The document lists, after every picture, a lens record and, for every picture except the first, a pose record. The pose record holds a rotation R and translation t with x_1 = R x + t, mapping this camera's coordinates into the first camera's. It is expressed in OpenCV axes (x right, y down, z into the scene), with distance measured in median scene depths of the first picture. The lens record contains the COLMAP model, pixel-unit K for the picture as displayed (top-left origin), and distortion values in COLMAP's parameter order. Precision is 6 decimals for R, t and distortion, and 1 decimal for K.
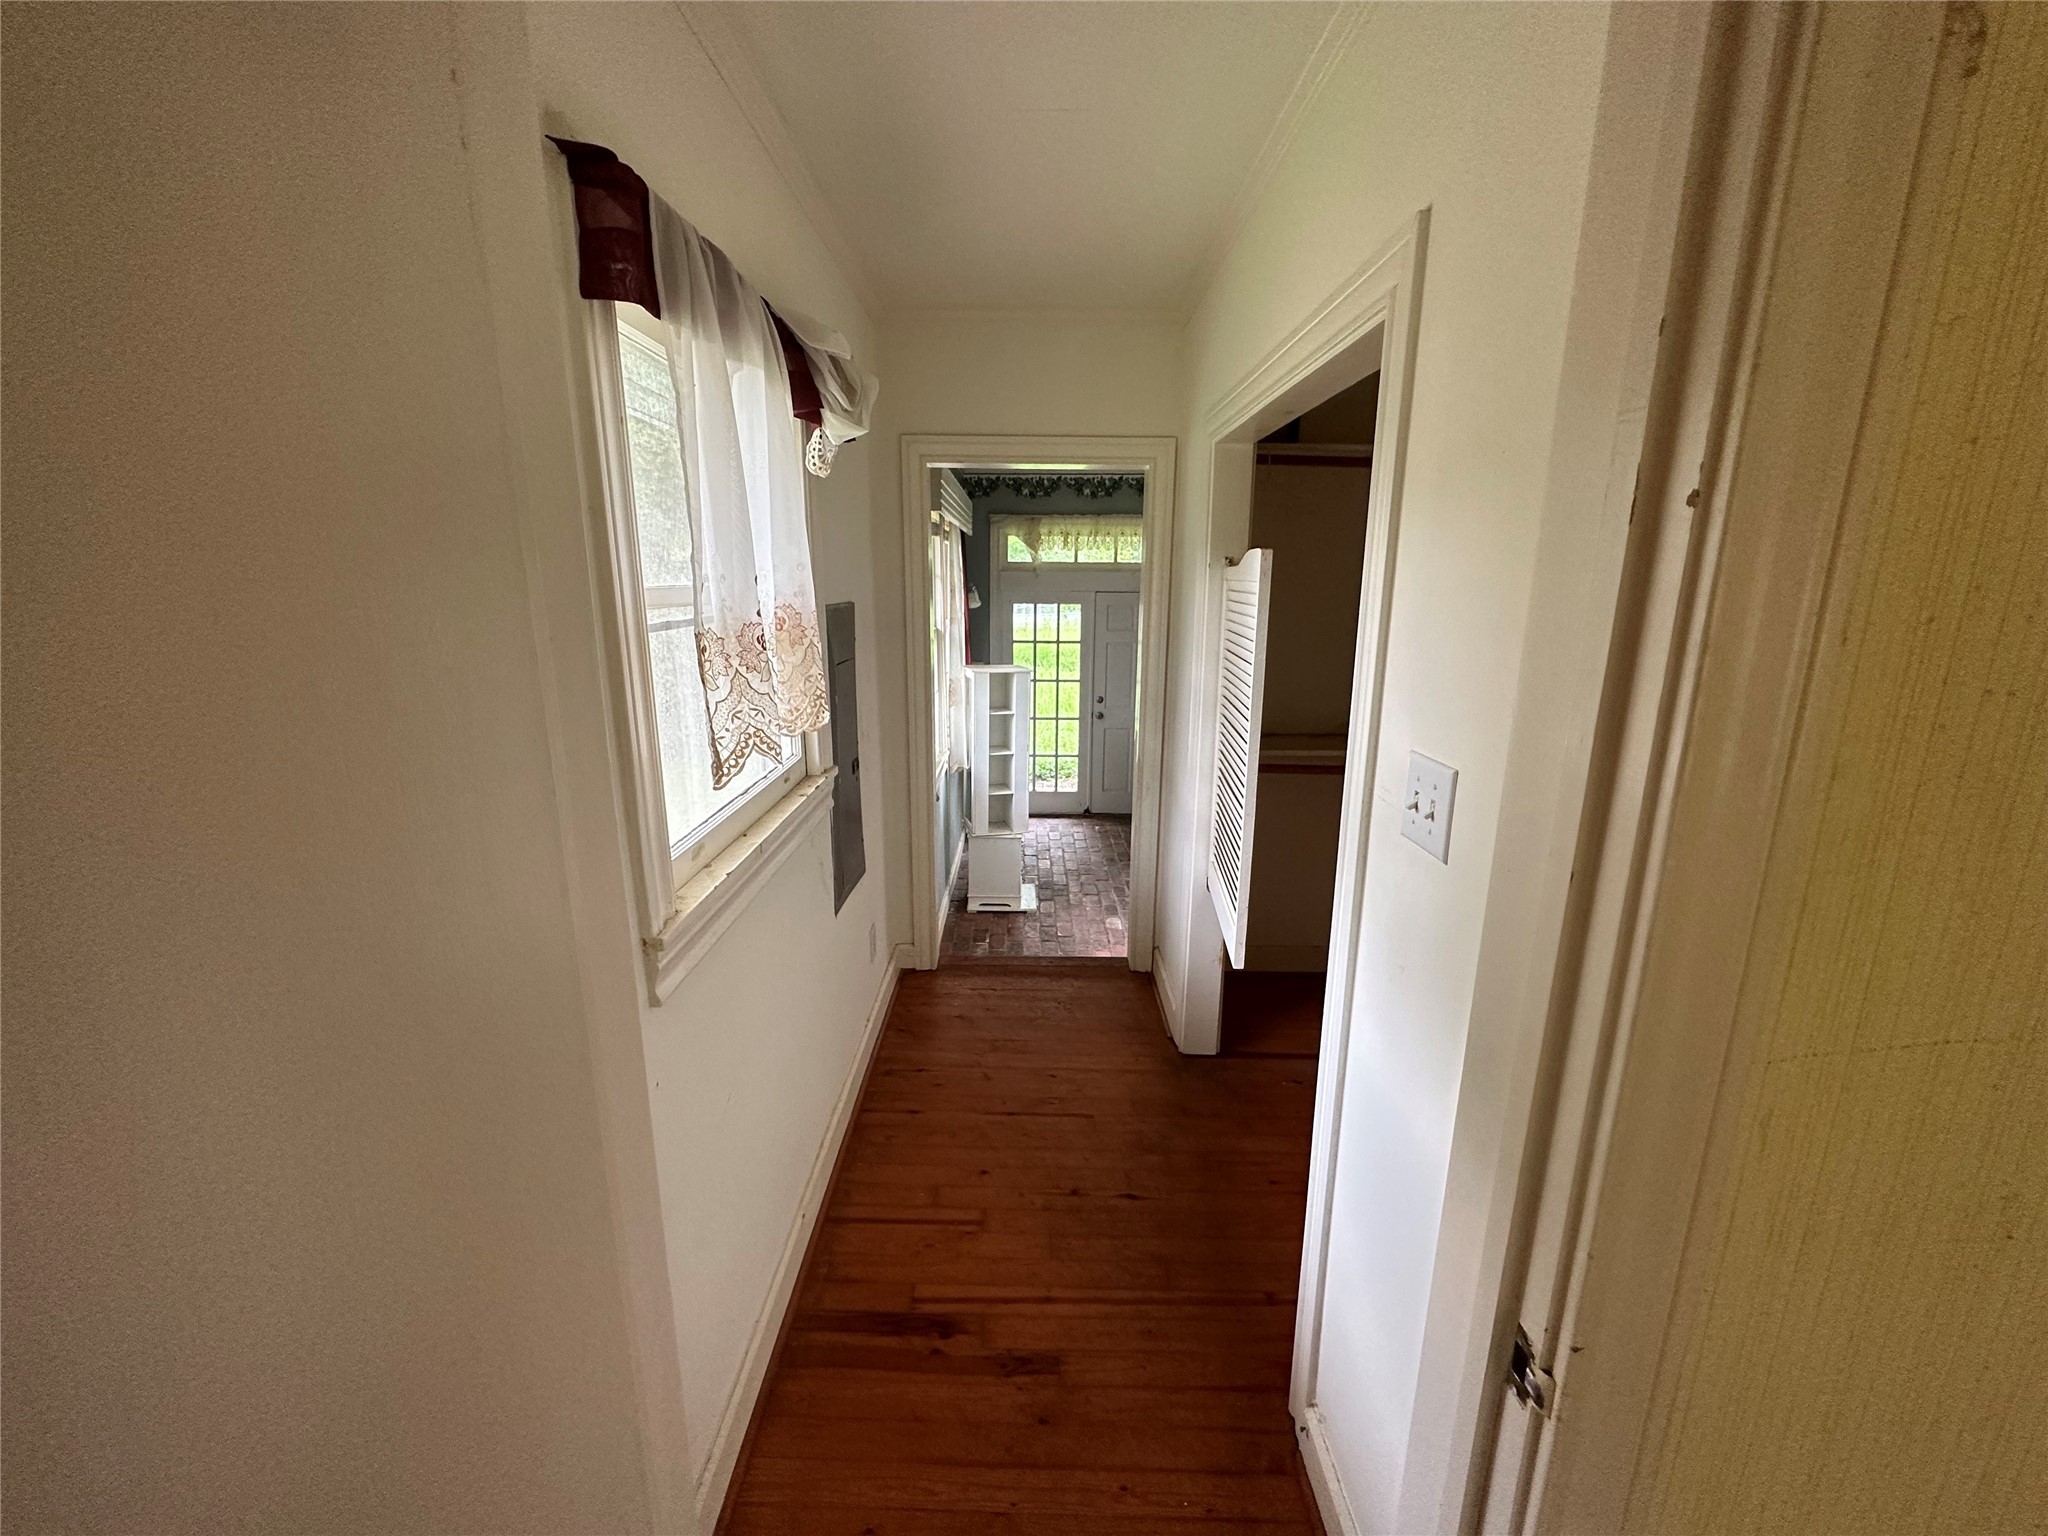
lens RADIAL K [[815.0, 0, 1024.0], [0, 815.0, 768.0], [0, 0, 1]] dist [-0.002310, -0.000176]
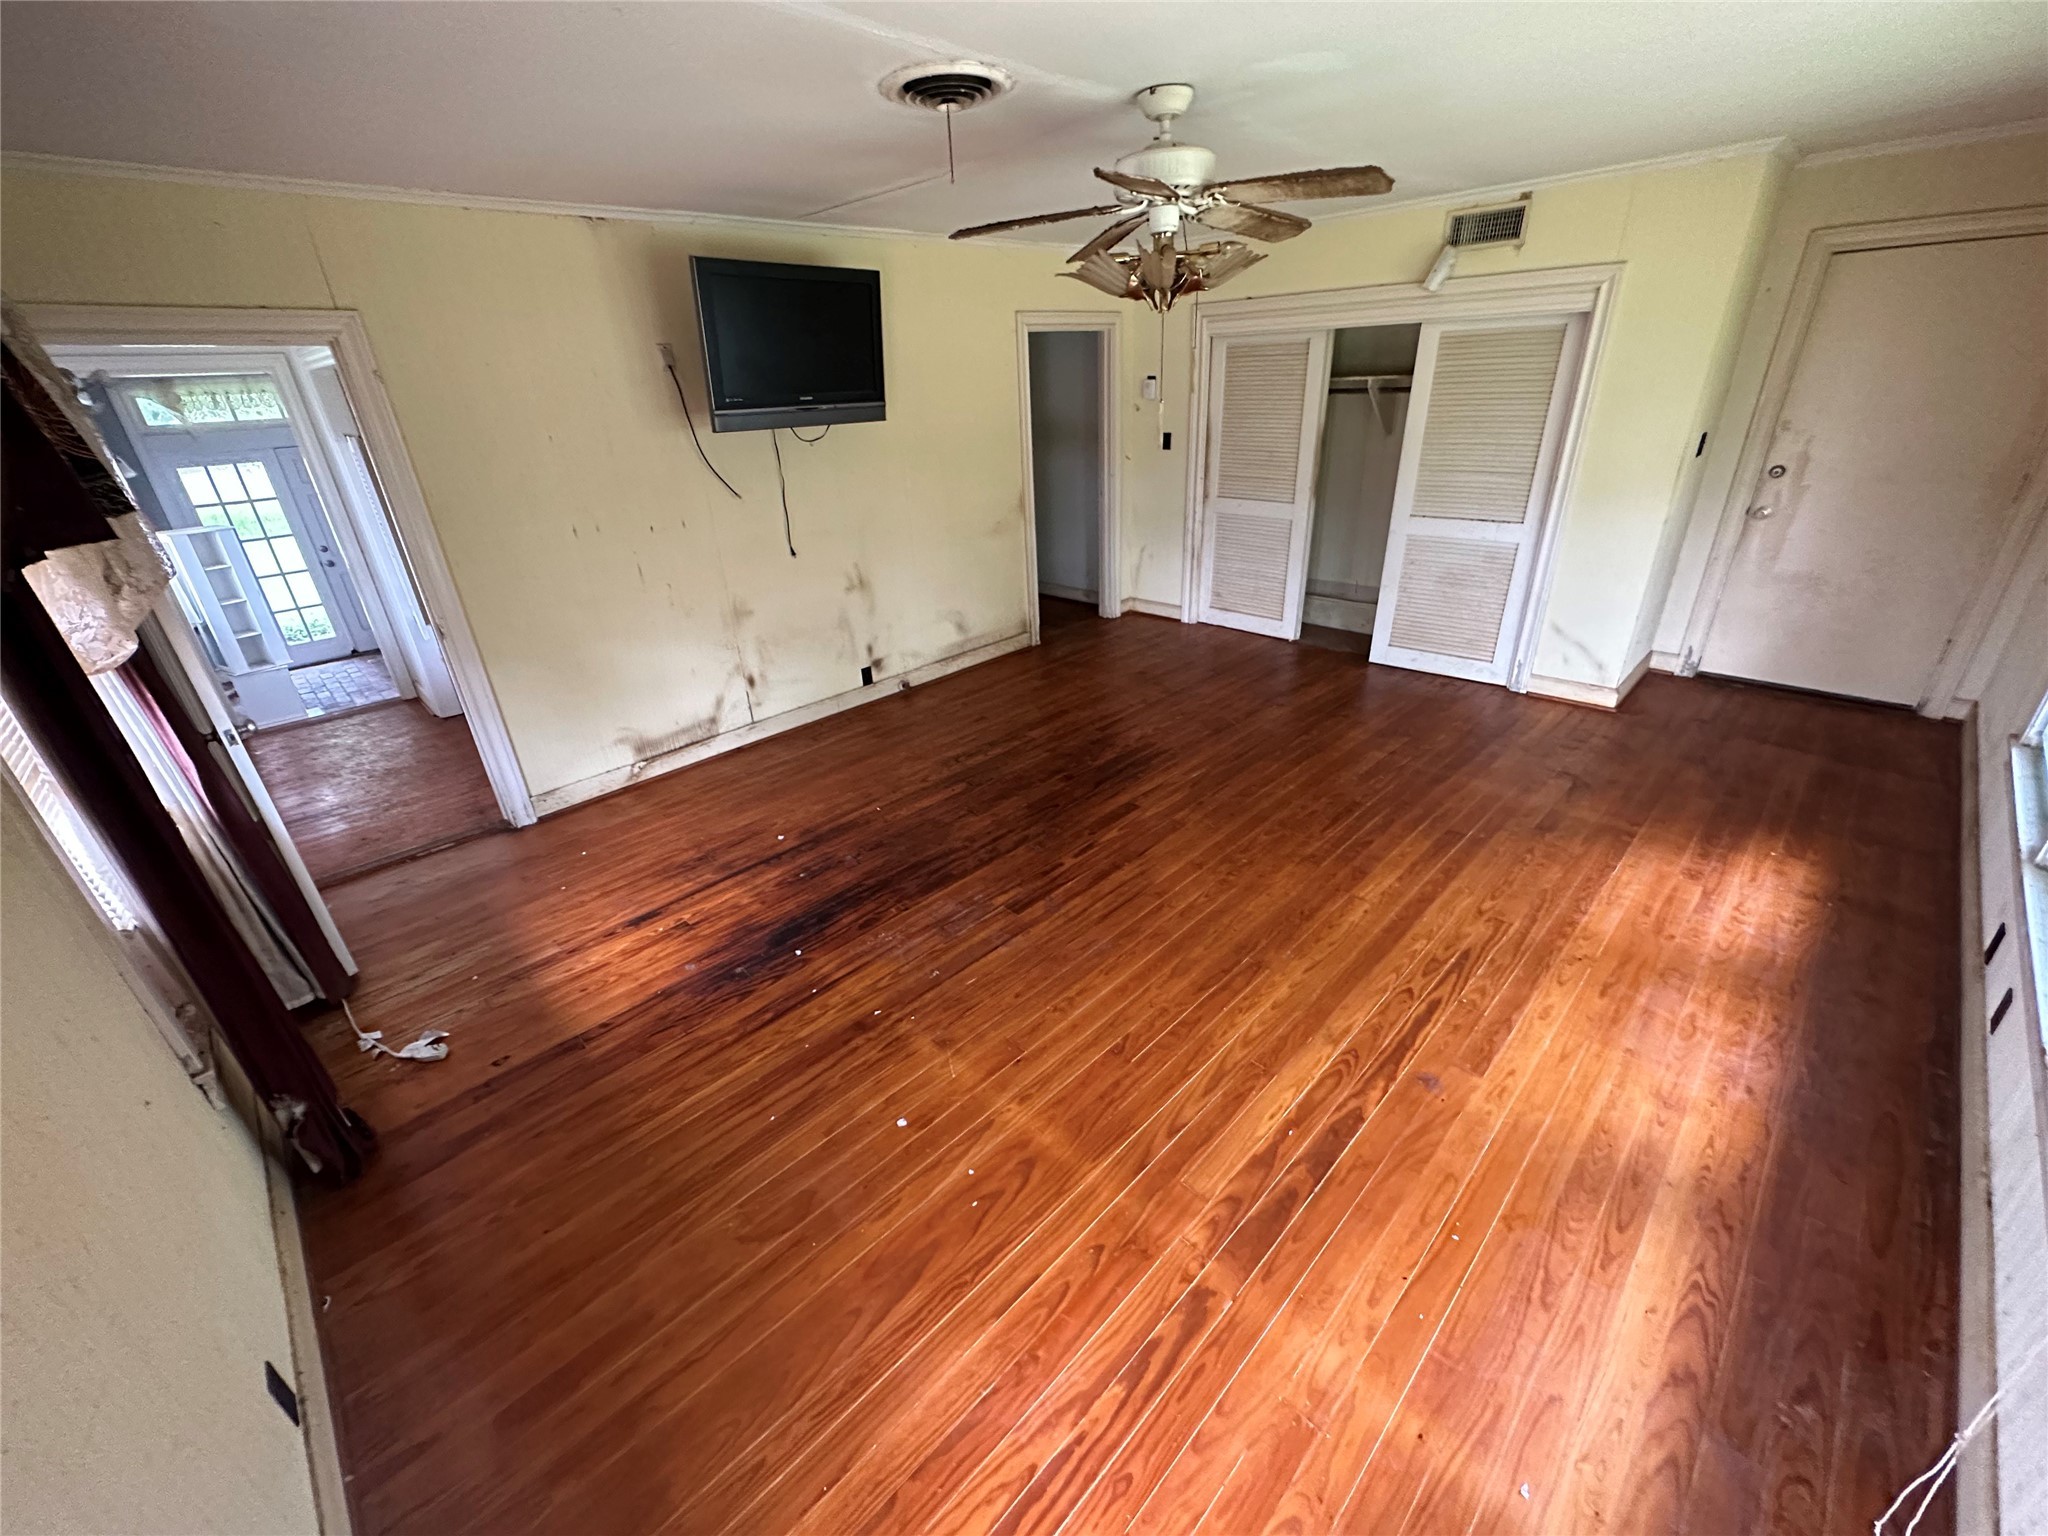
lens RADIAL K [[815.0, 0, 1024.0], [0, 815.0, 768.0], [0, 0, 1]] dist [-0.002310, -0.000176]
pose [[0.706828, -0.345466, 0.617290, -0.020475], [0.210819, 0.935858, 0.282355, 0.089760], [-0.675240, -0.069440, 0.734322, -0.512429]]
